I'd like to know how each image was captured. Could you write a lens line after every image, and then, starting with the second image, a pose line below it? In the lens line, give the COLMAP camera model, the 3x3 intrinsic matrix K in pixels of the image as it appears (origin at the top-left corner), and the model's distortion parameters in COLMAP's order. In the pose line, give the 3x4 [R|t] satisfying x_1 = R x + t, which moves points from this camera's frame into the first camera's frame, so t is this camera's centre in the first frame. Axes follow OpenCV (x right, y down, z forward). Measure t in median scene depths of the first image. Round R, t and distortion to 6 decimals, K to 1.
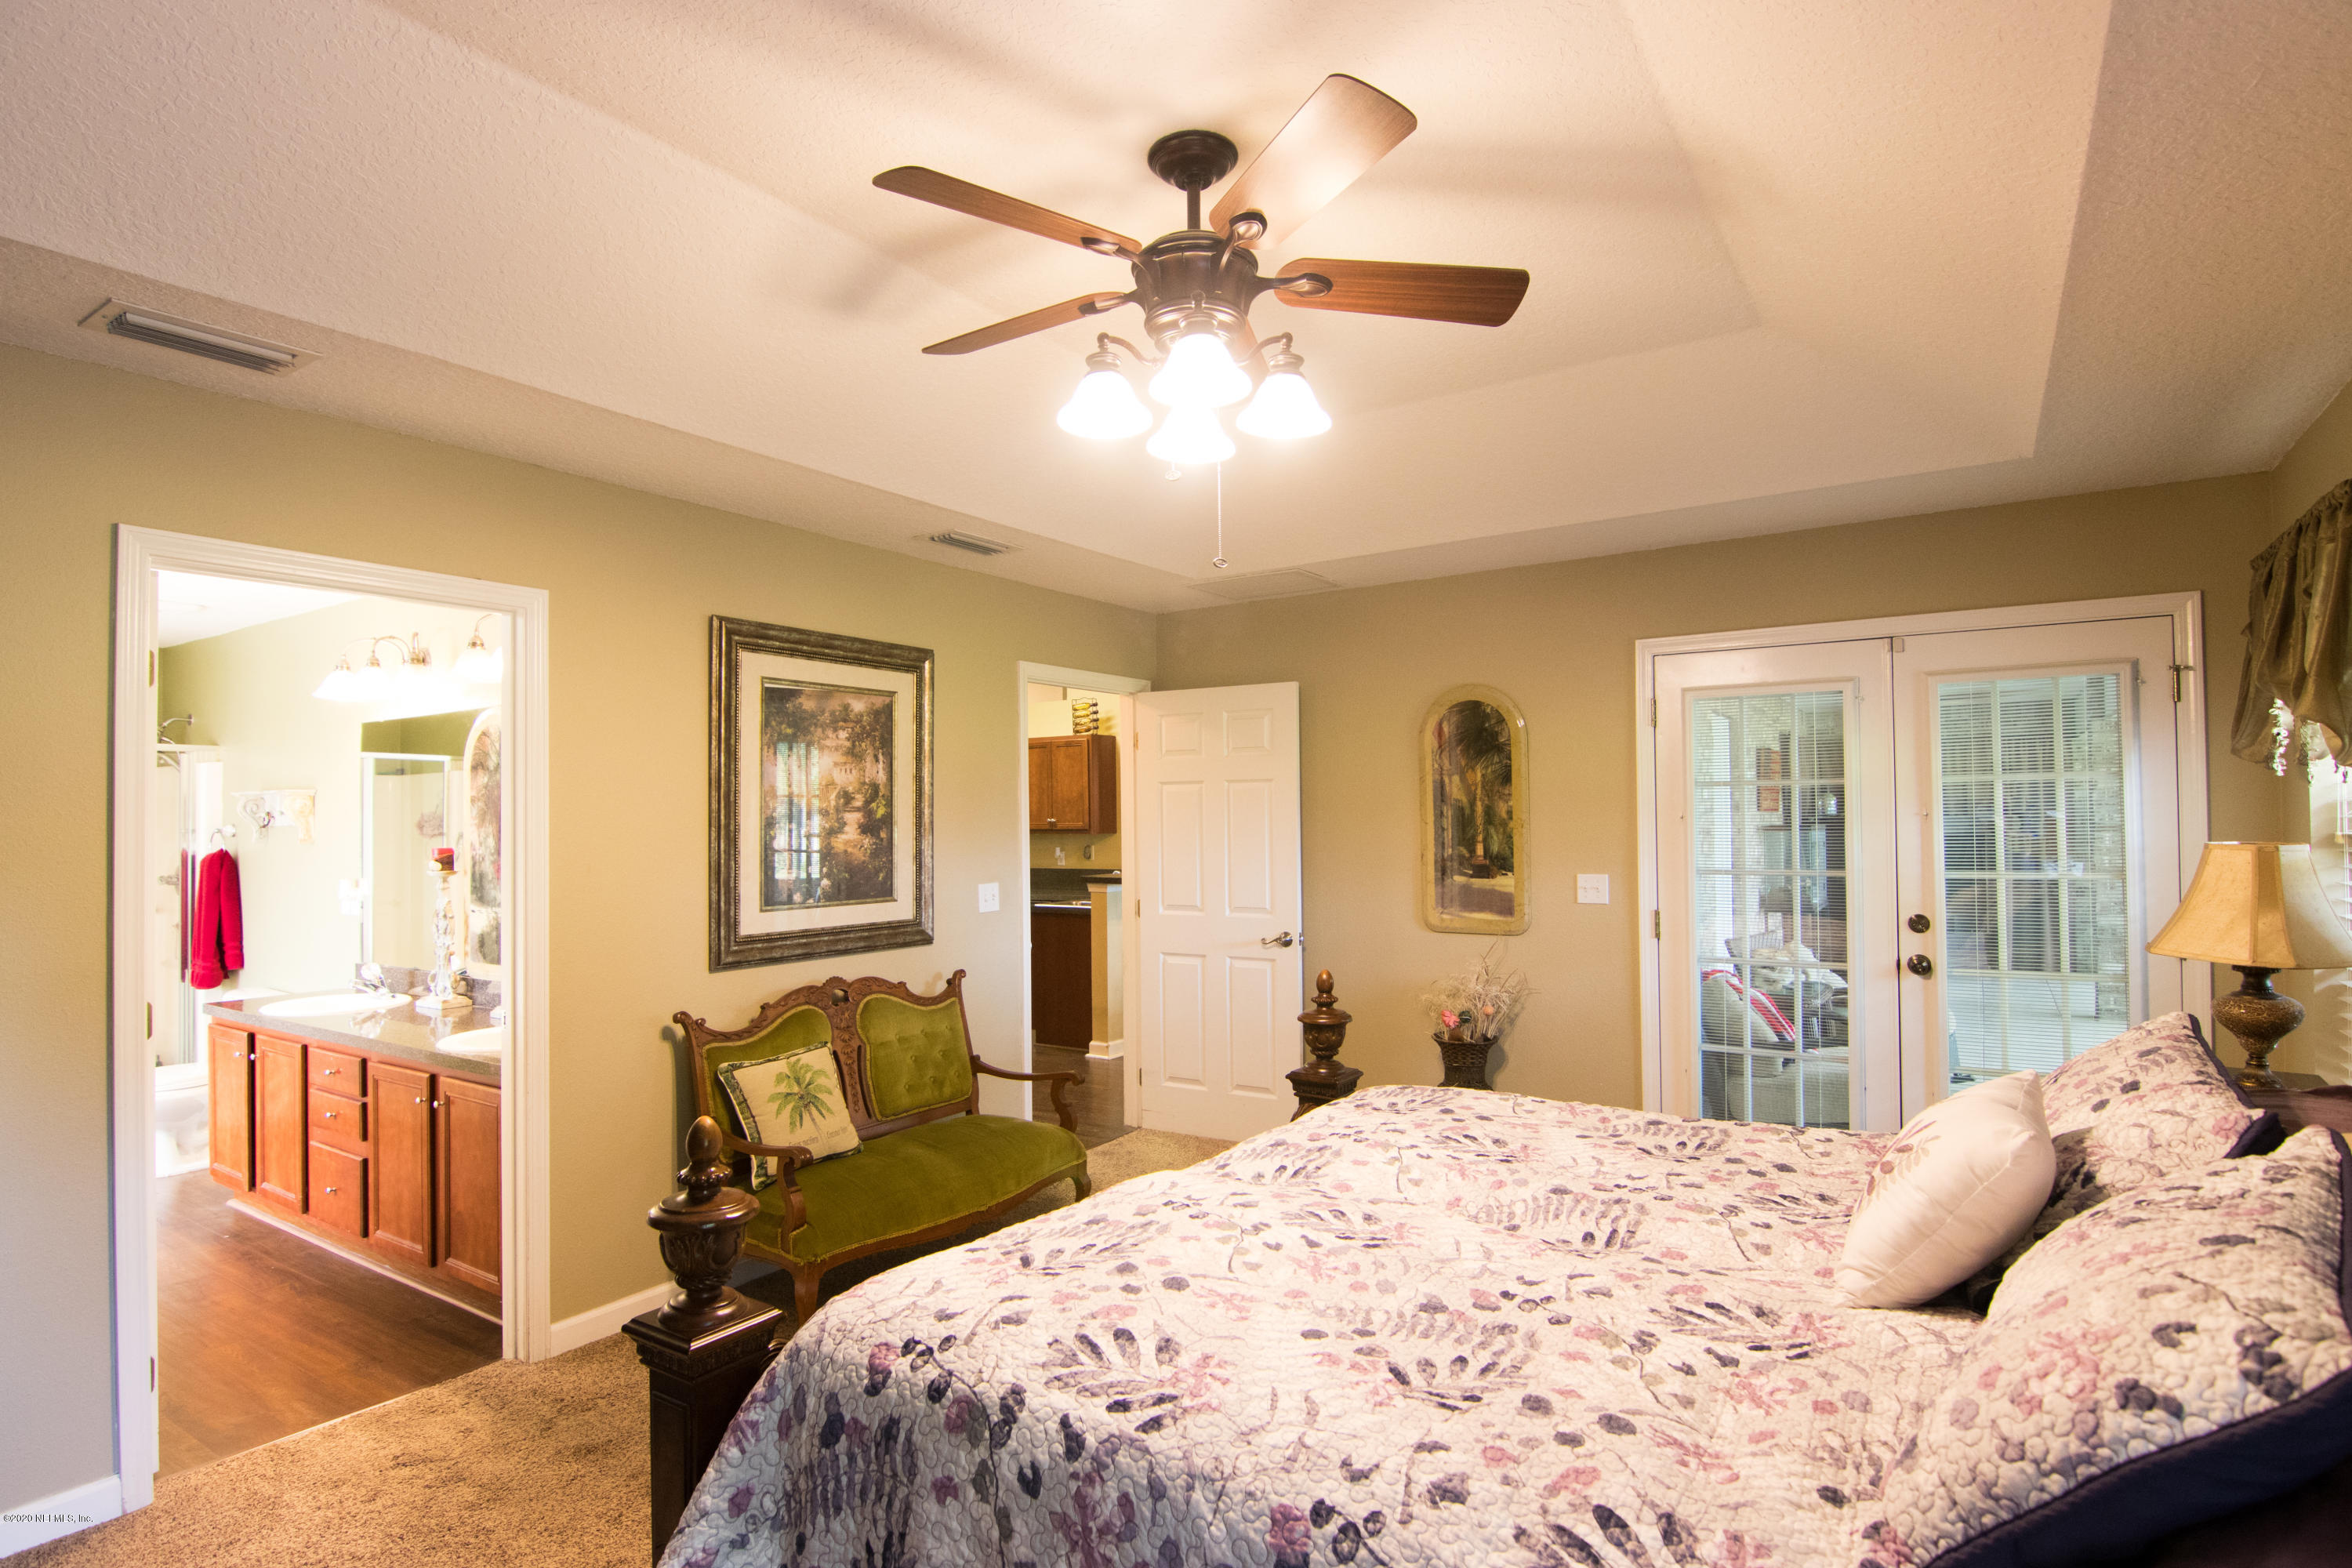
lens RADIAL K [[1192.5, 0, 1154.3], [0, 1192.5, 790.0], [0, 0, 1]] dist [-0.008422, -0.008218]
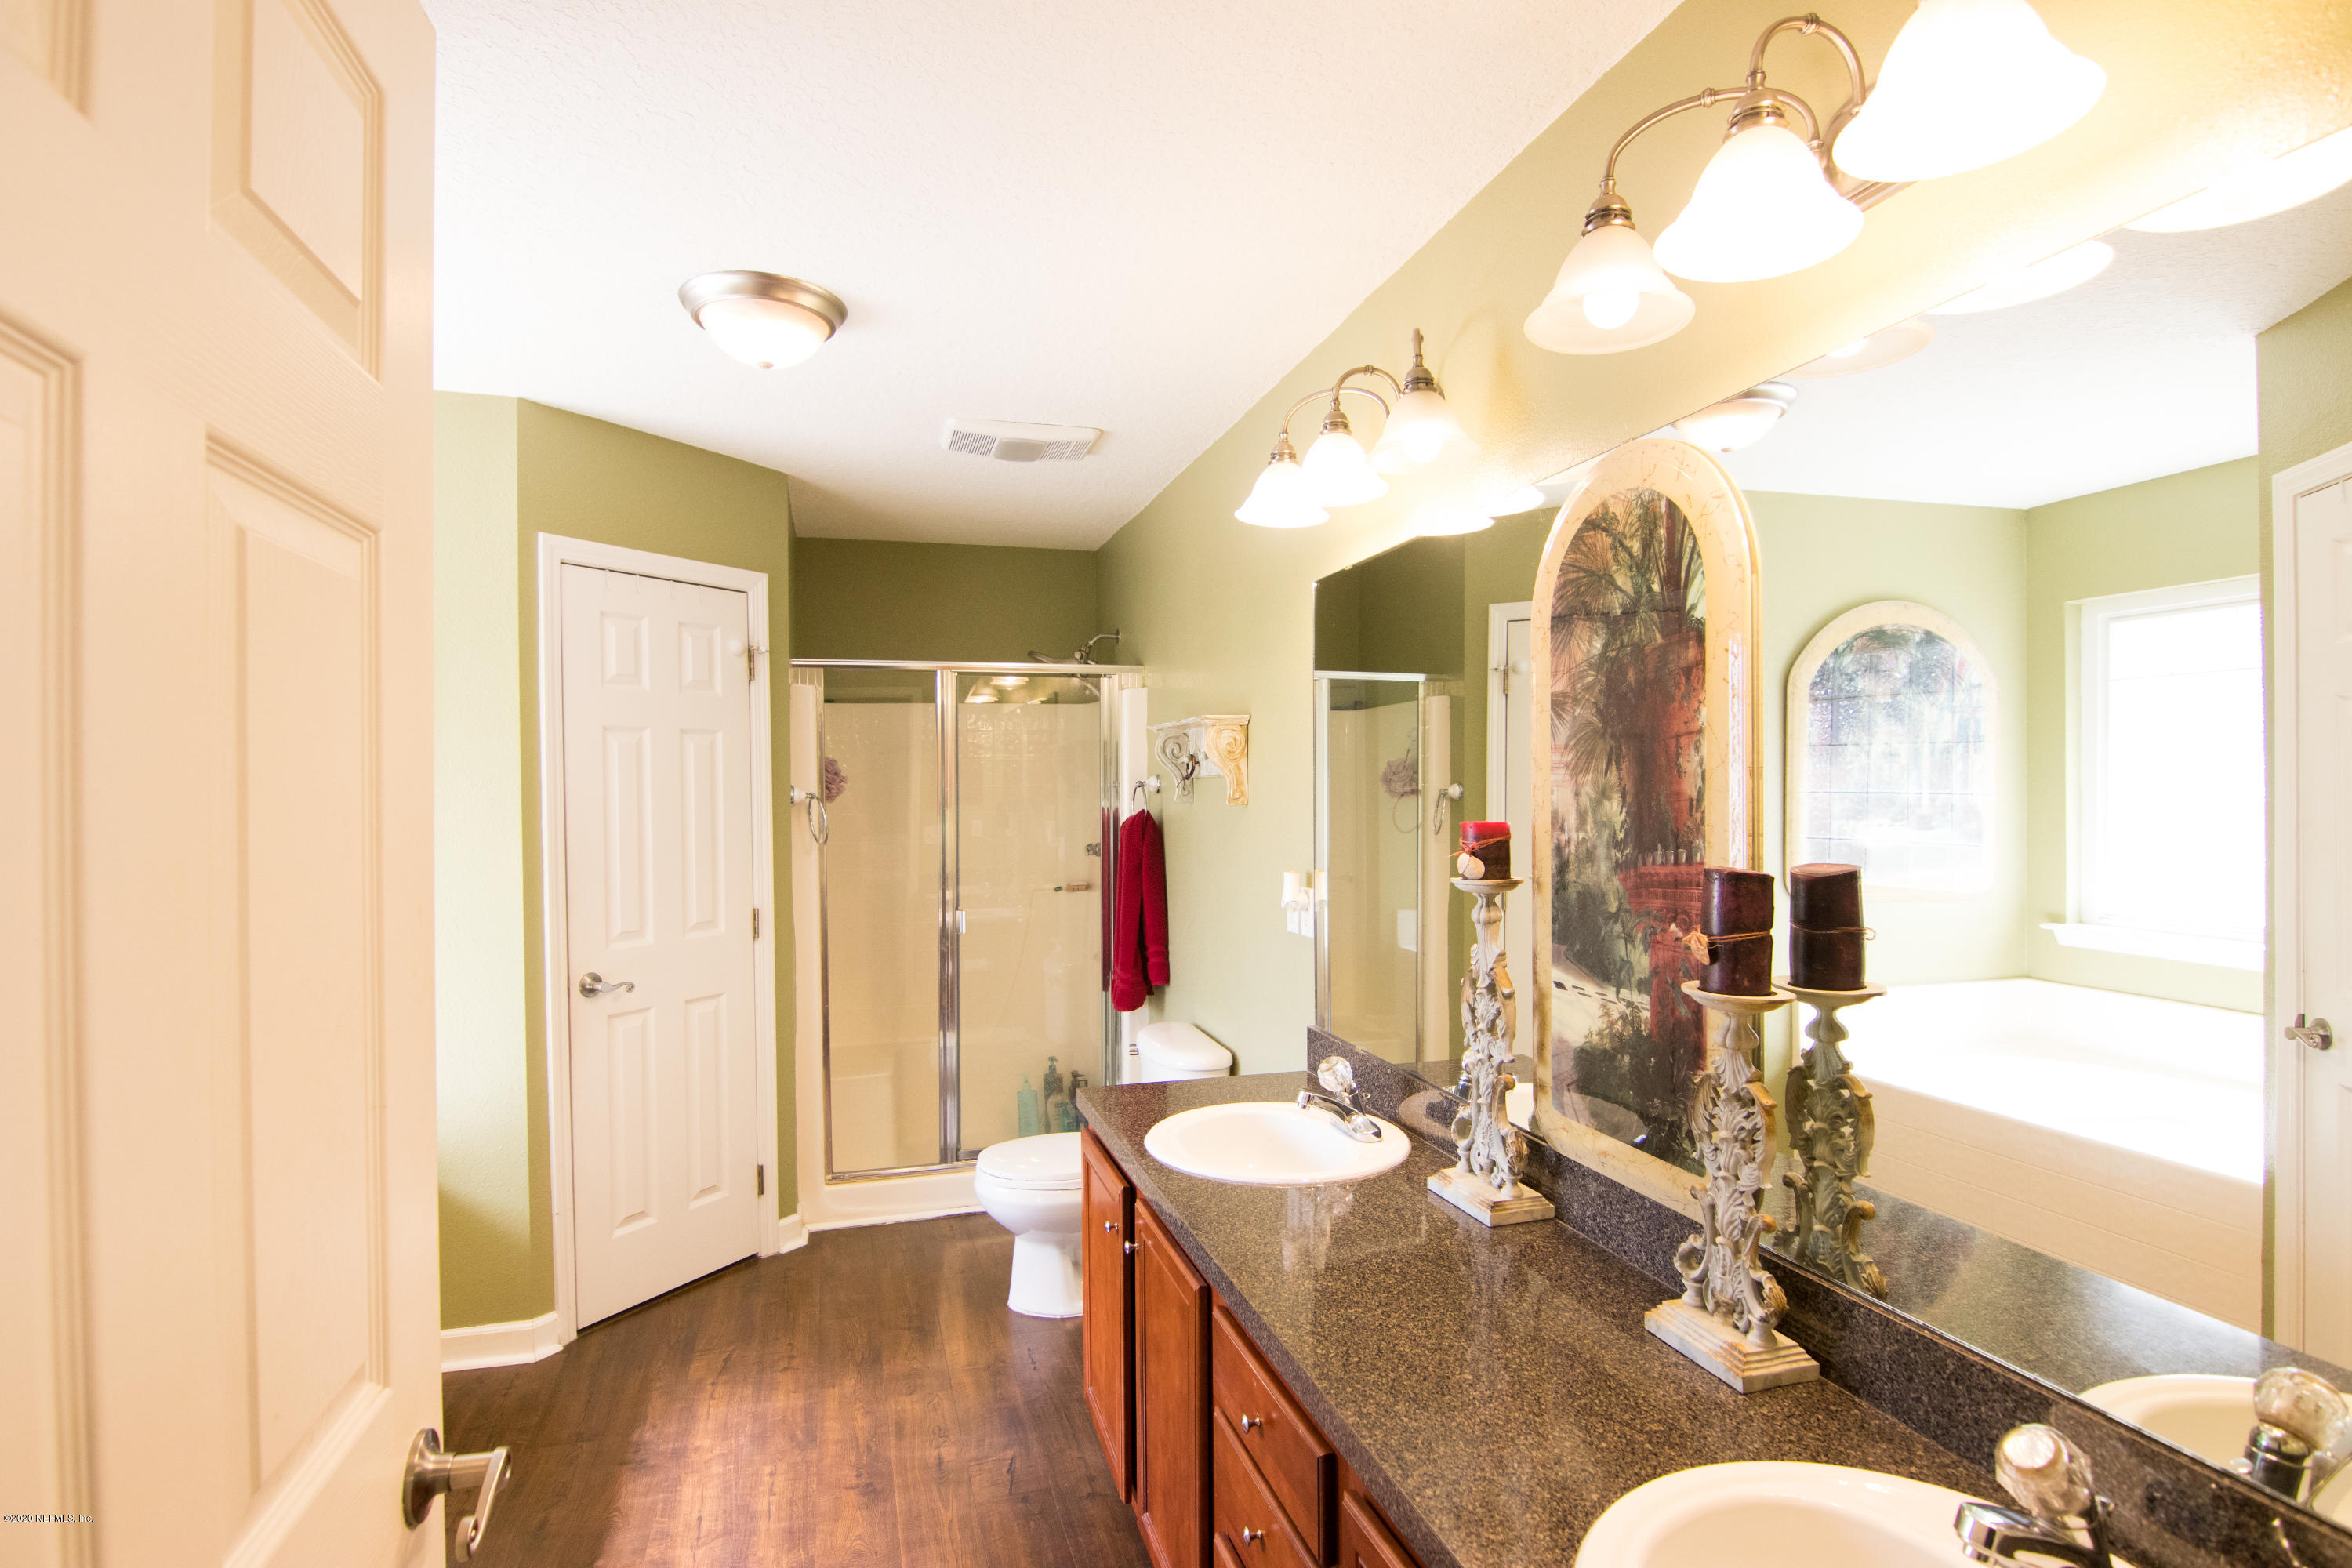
lens RADIAL K [[1192.5, 0, 1167.5], [0, 1192.5, 783.0], [0, 0, 1]] dist [-0.008422, -0.008218]
pose [[0.759095, 0.006091, -0.650952, -0.334152], [0.010789, 0.999701, 0.021935, 0.019789], [0.650891, -0.023674, 0.758802, 0.496182]]
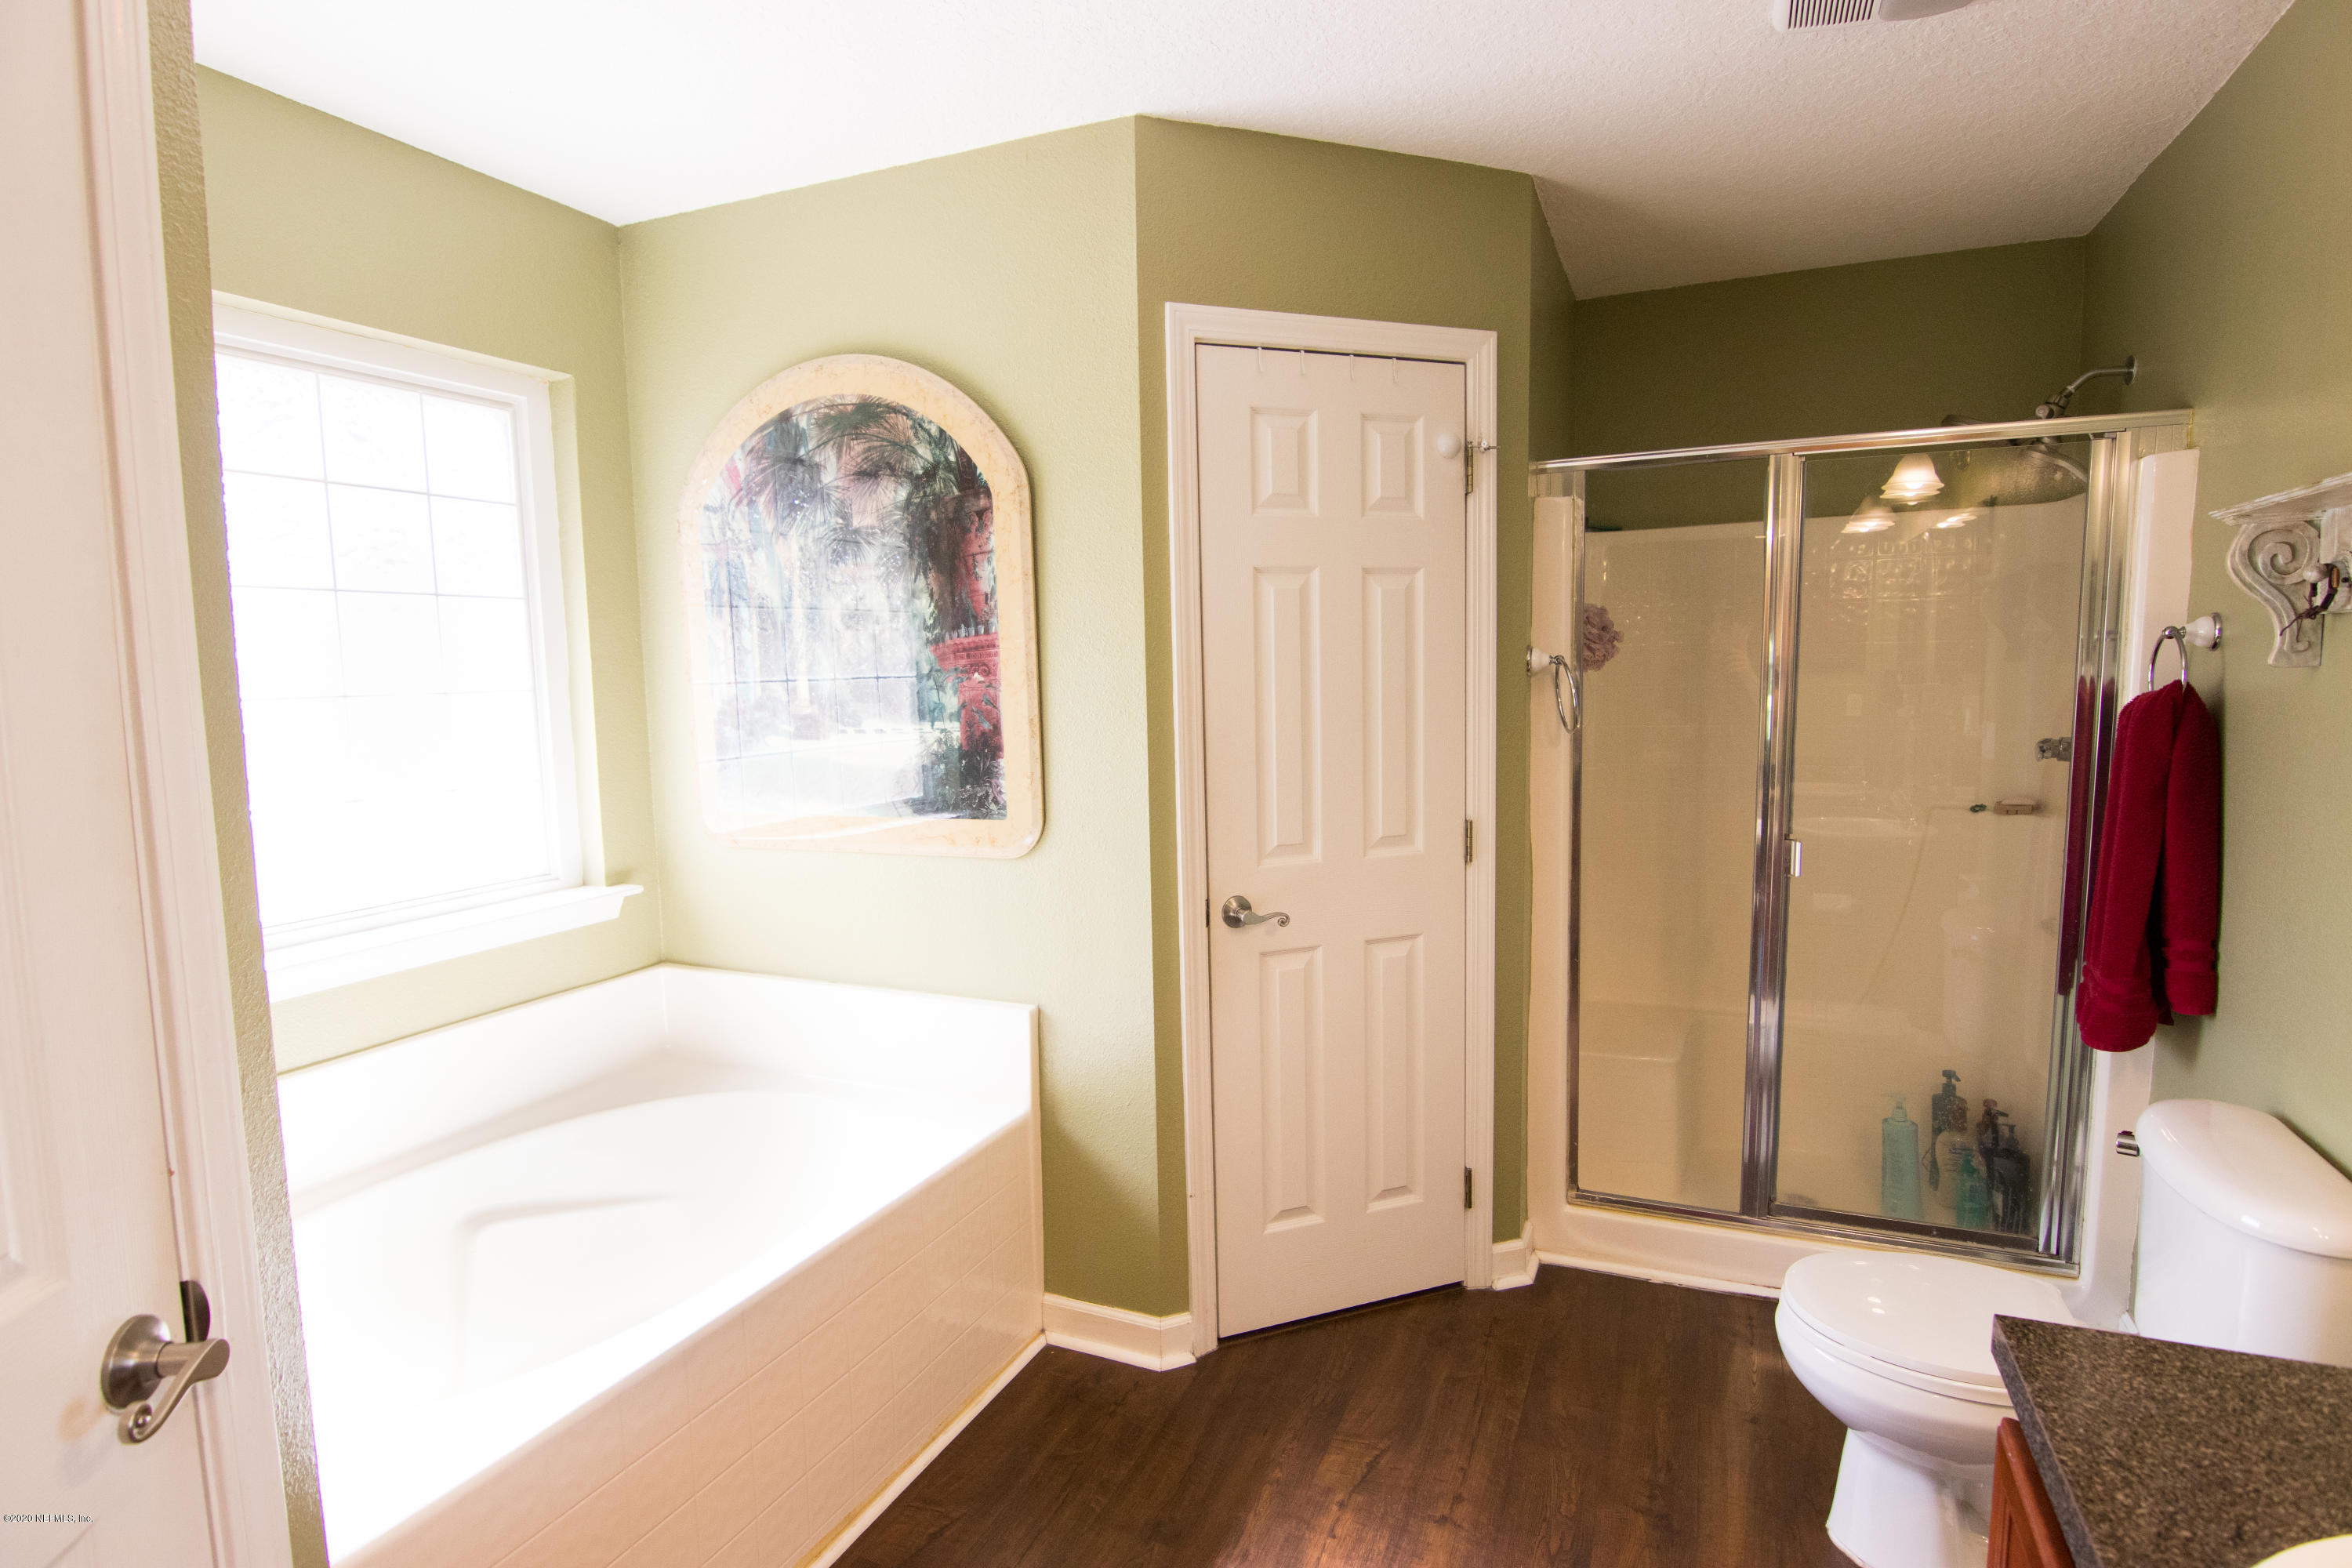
lens RADIAL K [[1192.5, 0, 1177.9], [0, 1192.5, 798.2], [0, 0, 1]] dist [-0.008422, -0.008218]
pose [[0.173620, 0.118879, -0.977611, -0.499431], [0.037524, 0.991168, 0.127192, 0.028900], [0.984098, -0.058767, 0.167626, 0.656350]]
